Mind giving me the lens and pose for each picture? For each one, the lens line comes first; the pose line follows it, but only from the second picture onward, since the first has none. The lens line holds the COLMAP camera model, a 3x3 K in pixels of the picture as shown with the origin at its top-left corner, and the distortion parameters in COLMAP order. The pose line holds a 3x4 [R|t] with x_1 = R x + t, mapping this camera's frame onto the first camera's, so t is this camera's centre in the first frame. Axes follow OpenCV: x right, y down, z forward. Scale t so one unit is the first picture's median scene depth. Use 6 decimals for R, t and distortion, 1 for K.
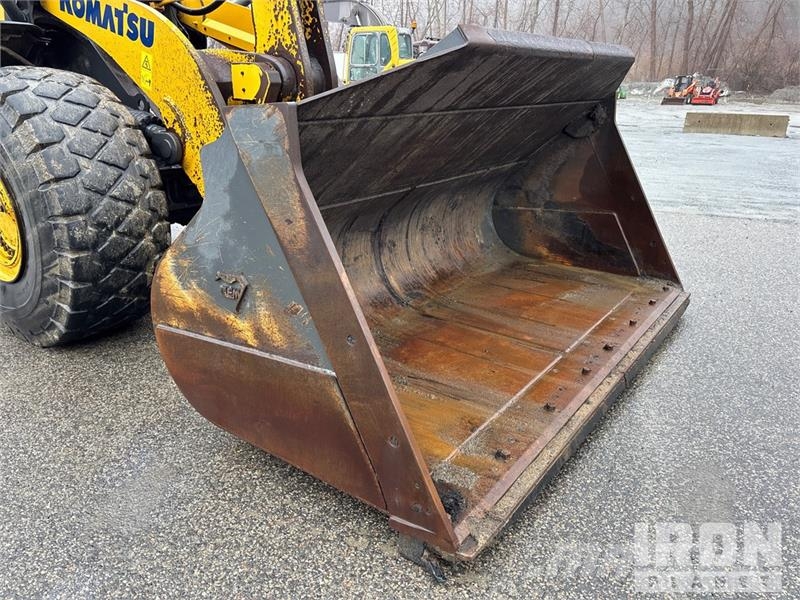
lens RADIAL K [[609.6, 0, 398.9], [0, 609.6, 304.1], [0, 0, 1]] dist [0.058768, -0.072726]
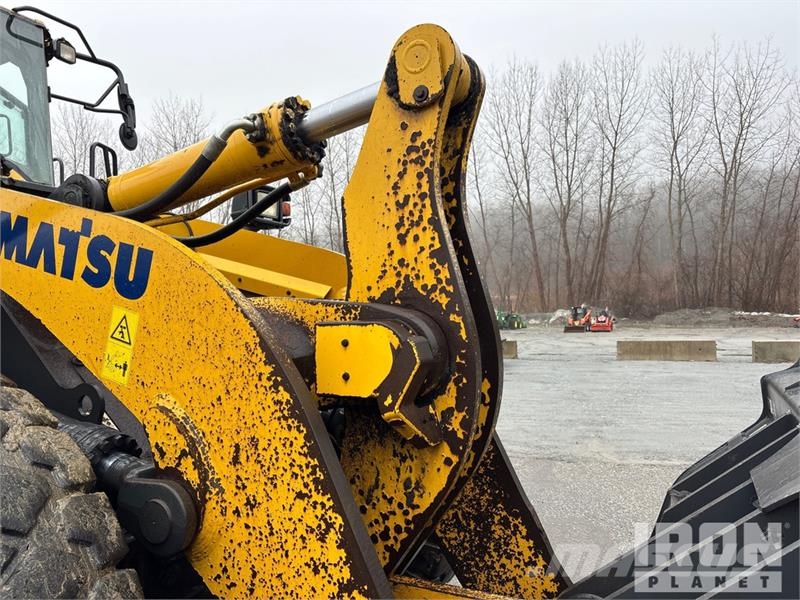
lens RADIAL K [[607.8, 0, 397.5], [0, 607.8, 297.9], [0, 0, 1]] dist [0.077629, -0.099352]
pose [[0.985854, -0.028247, 0.165211, -0.291064], [0.087304, 0.927960, -0.362310, -0.234954], [-0.143075, 0.371608, 0.917299, 0.552405]]
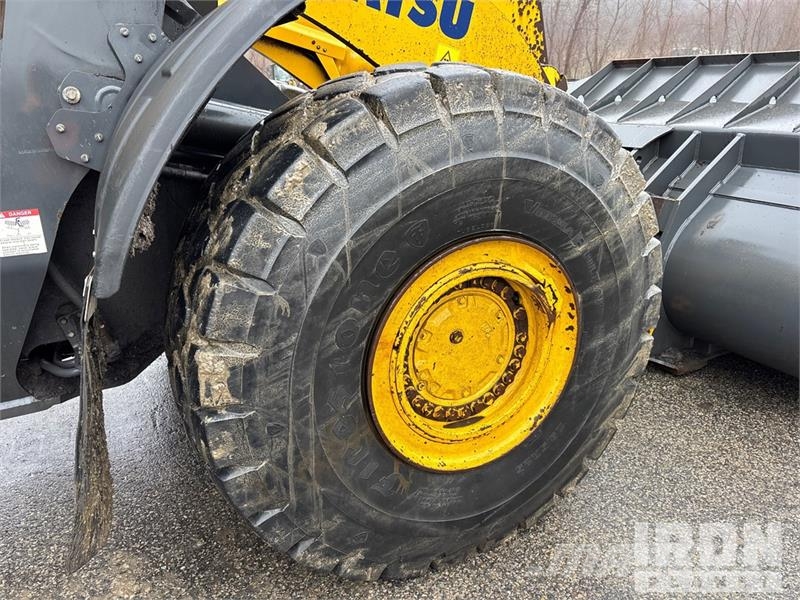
lens RADIAL K [[609.6, 0, 398.9], [0, 609.6, 304.1], [0, 0, 1]] dist [0.058768, -0.072726]
pose [[0.462467, -0.300407, 0.834194, -1.101992], [0.312855, 0.935624, 0.163491, -0.284058], [-0.829606, 0.185372, 0.526679, 0.775419]]
